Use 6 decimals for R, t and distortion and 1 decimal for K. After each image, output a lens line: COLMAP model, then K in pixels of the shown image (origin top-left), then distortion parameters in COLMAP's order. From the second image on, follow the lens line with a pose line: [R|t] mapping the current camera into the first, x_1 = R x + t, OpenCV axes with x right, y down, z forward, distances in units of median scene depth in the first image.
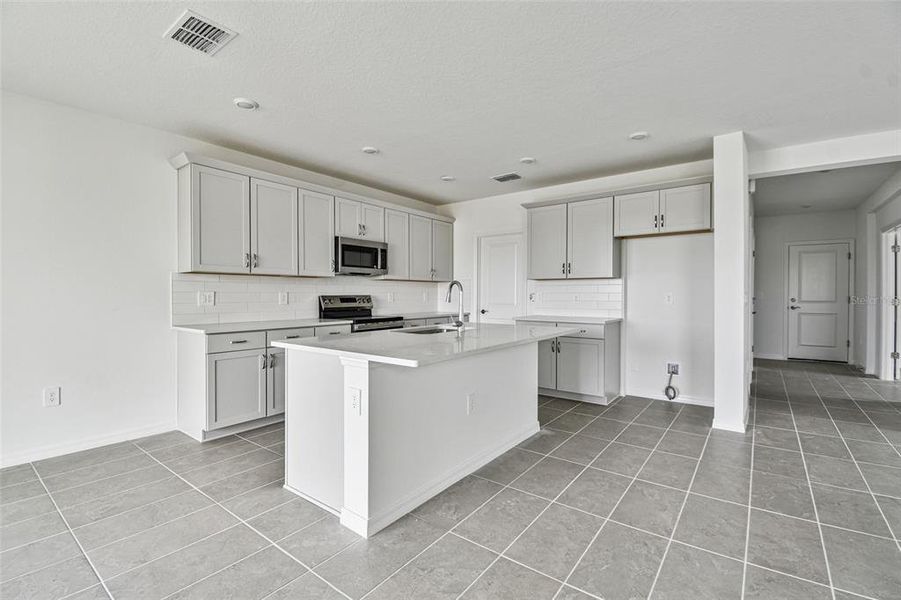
lens RADIAL K [[406.8, 0, 457.2], [0, 406.8, 300.8], [0, 0, 1]] dist [0.013106, -0.005440]
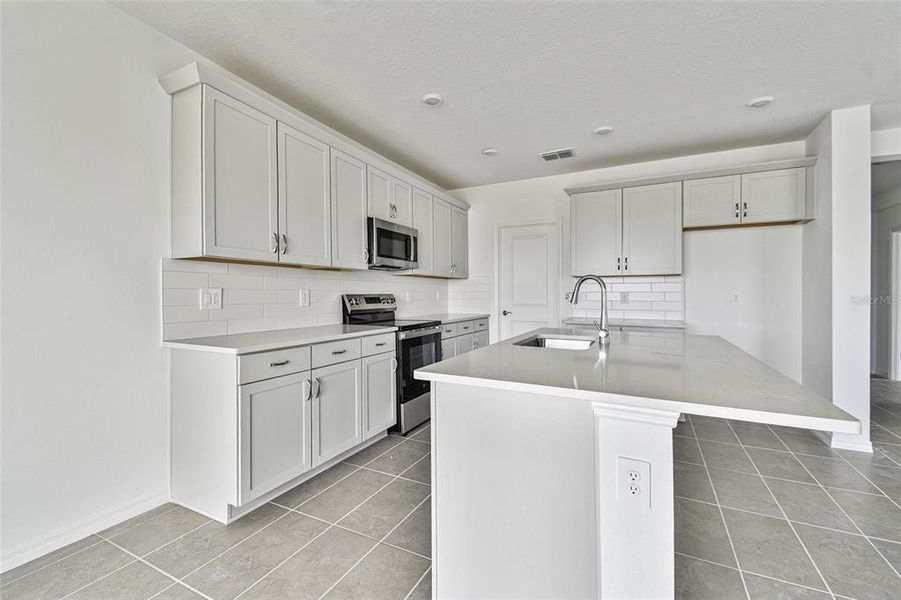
lens RADIAL K [[406.8, 0, 448.0], [0, 406.8, 305.8], [0, 0, 1]] dist [0.013106, -0.005440]
pose [[0.989903, -0.003190, 0.141707, -0.254173], [0.001219, 0.999901, 0.013994, -0.001909], [-0.141738, -0.013680, 0.989810, 0.215725]]
